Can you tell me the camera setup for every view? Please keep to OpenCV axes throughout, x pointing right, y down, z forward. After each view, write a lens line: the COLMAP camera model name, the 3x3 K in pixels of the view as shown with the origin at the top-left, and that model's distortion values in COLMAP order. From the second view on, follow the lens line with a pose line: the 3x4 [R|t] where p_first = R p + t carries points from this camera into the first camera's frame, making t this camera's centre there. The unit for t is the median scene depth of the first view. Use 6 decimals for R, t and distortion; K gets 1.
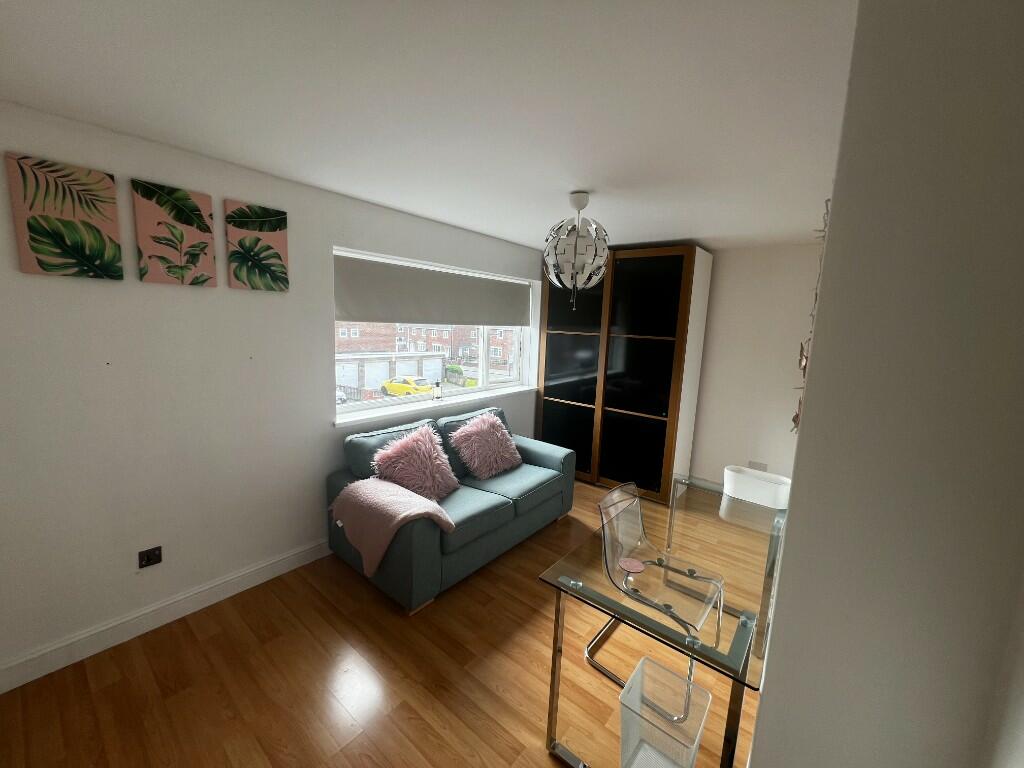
lens RADIAL K [[404.7, 0, 509.6], [0, 404.7, 379.1], [0, 0, 1]] dist [-0.011547, 0.000044]
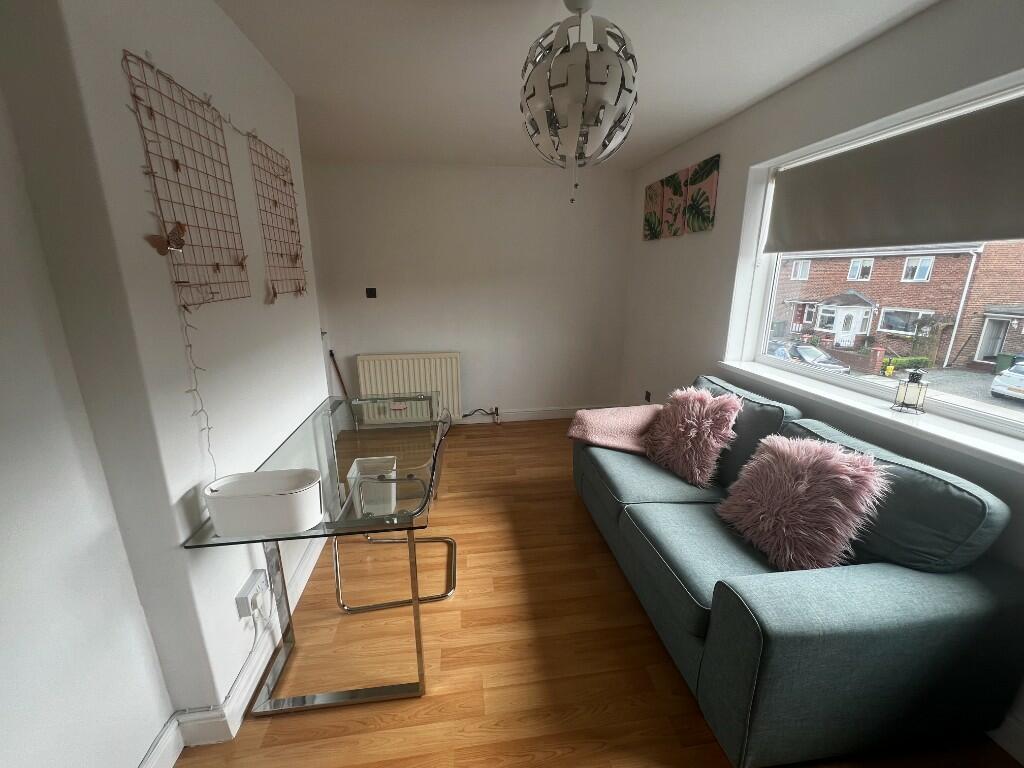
lens RADIAL K [[412.2, 0, 515.8], [0, 412.2, 386.0], [0, 0, 1]] dist [-0.000724, -0.000084]
pose [[-0.678770, 0.155172, -0.717770, 0.675676], [-0.129732, 0.936709, 0.325186, -0.104407], [0.722801, 0.313844, -0.615679, 1.377001]]
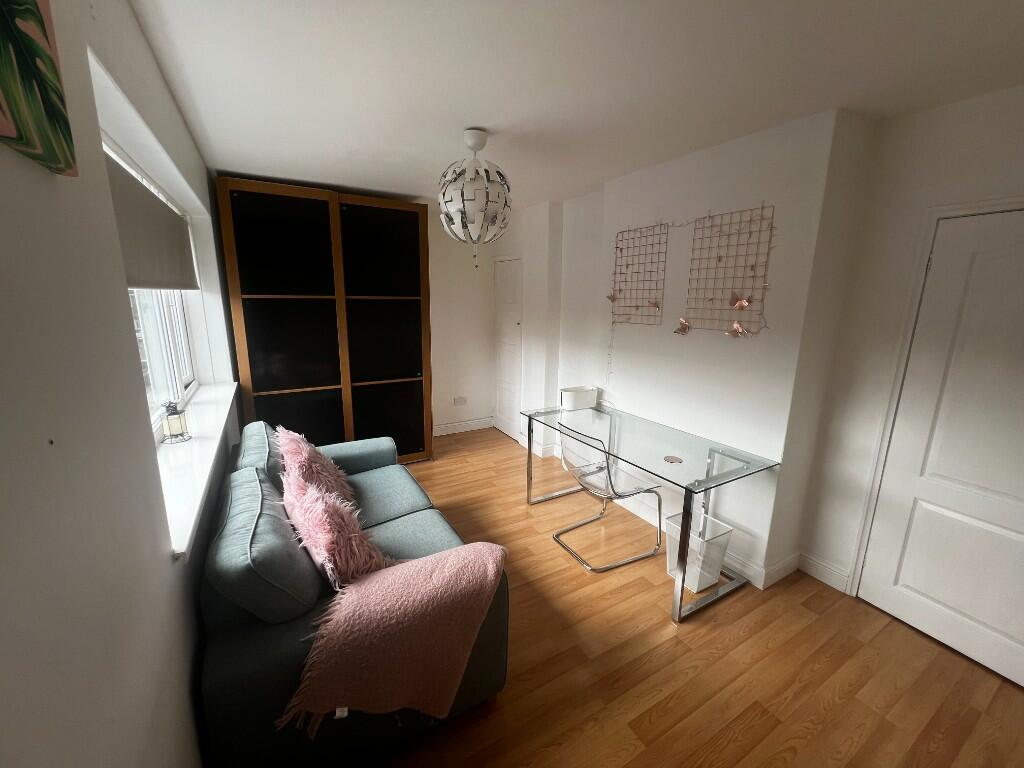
lens RADIAL K [[411.4, 0, 509.7], [0, 411.4, 380.6], [0, 0, 1]] dist [-0.001840, -0.000123]
pose [[0.357196, -0.225505, 0.906399, -0.687046], [0.136951, 0.972574, 0.187999, -0.086549], [-0.923935, 0.056979, 0.378282, 0.594565]]
